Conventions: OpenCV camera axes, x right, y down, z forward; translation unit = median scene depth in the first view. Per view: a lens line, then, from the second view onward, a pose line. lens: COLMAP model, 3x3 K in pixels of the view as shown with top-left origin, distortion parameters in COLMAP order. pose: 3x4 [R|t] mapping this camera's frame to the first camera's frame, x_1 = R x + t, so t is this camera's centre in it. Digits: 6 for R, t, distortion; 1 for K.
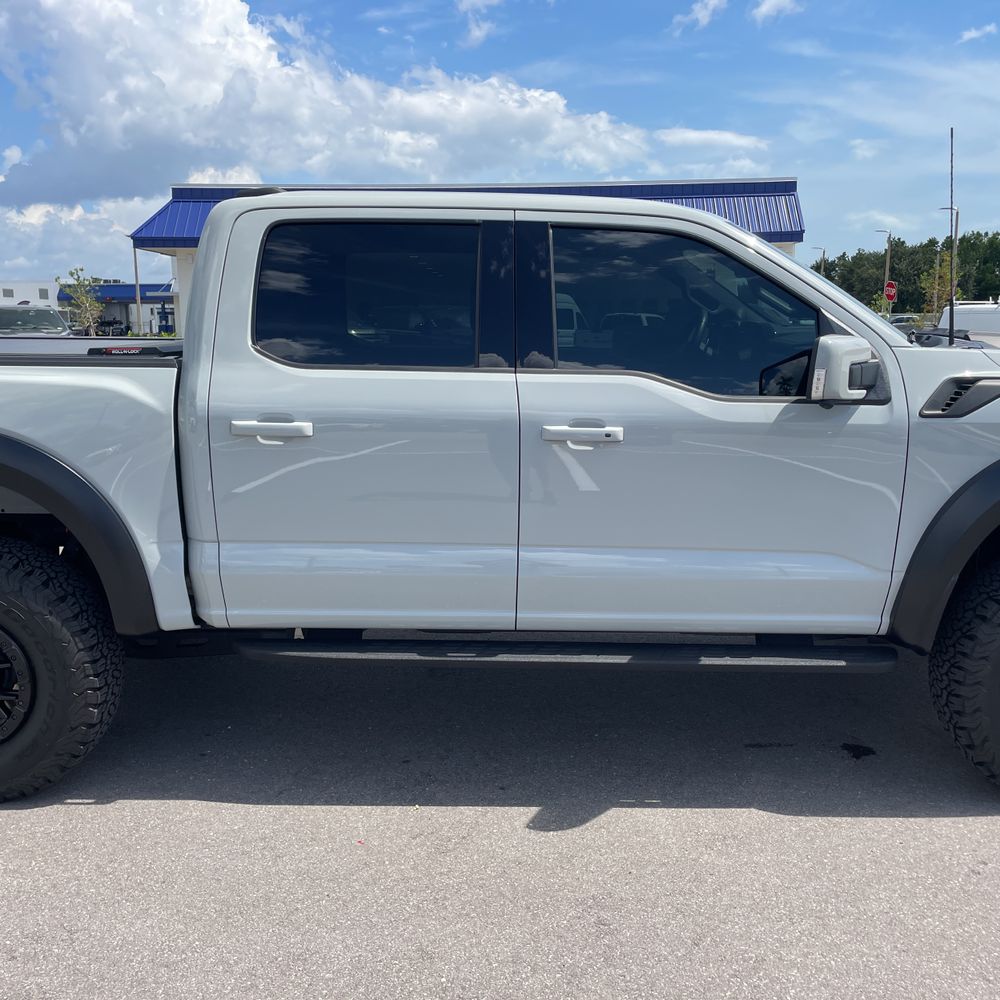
lens RADIAL K [[1045.2, 0, 503.6], [0, 1045.2, 495.0], [0, 0, 1]] dist [0.026398, 0.000000]
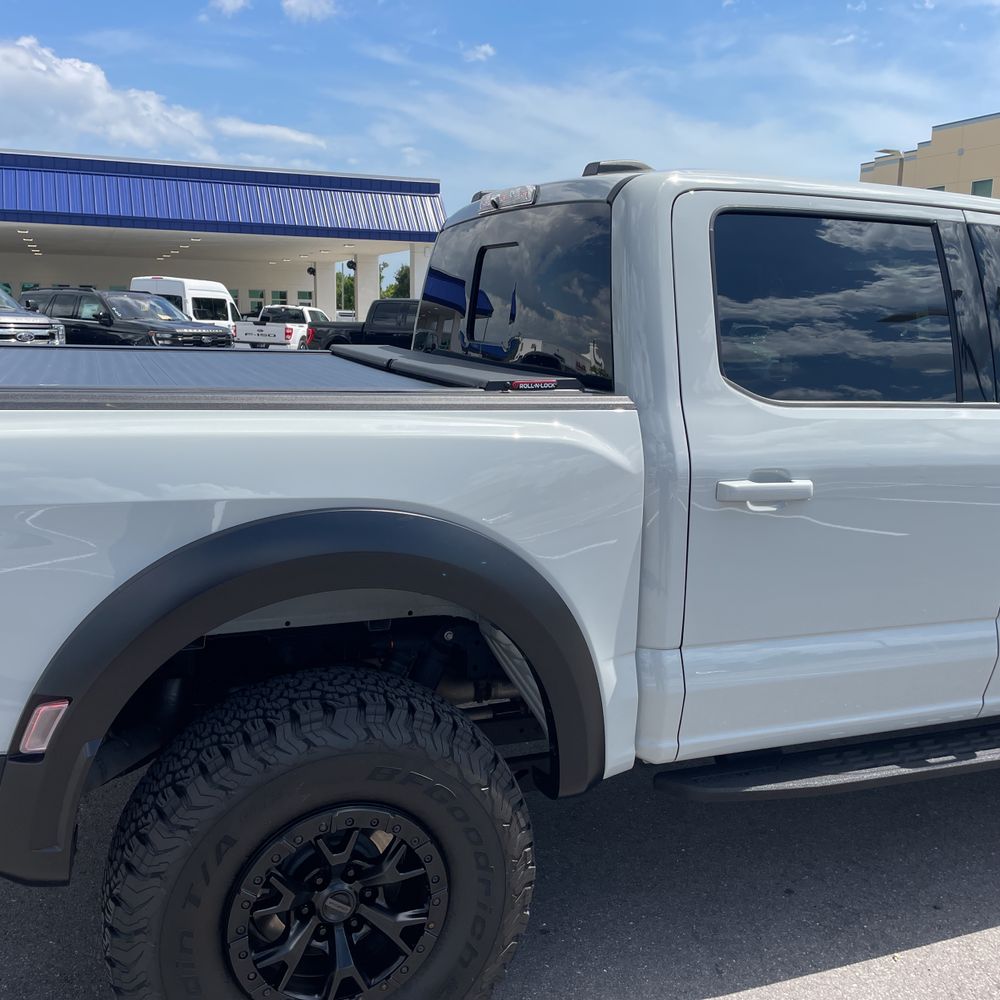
lens RADIAL K [[1045.2, 0, 510.6], [0, 1045.2, 475.5], [0, 0, 1]] dist [0.026398, 0.000000]
pose [[0.916546, -0.033000, 0.398564, -0.663091], [0.037681, 0.999282, -0.003913, -0.075757], [-0.398149, 0.018605, 0.917132, 0.377817]]
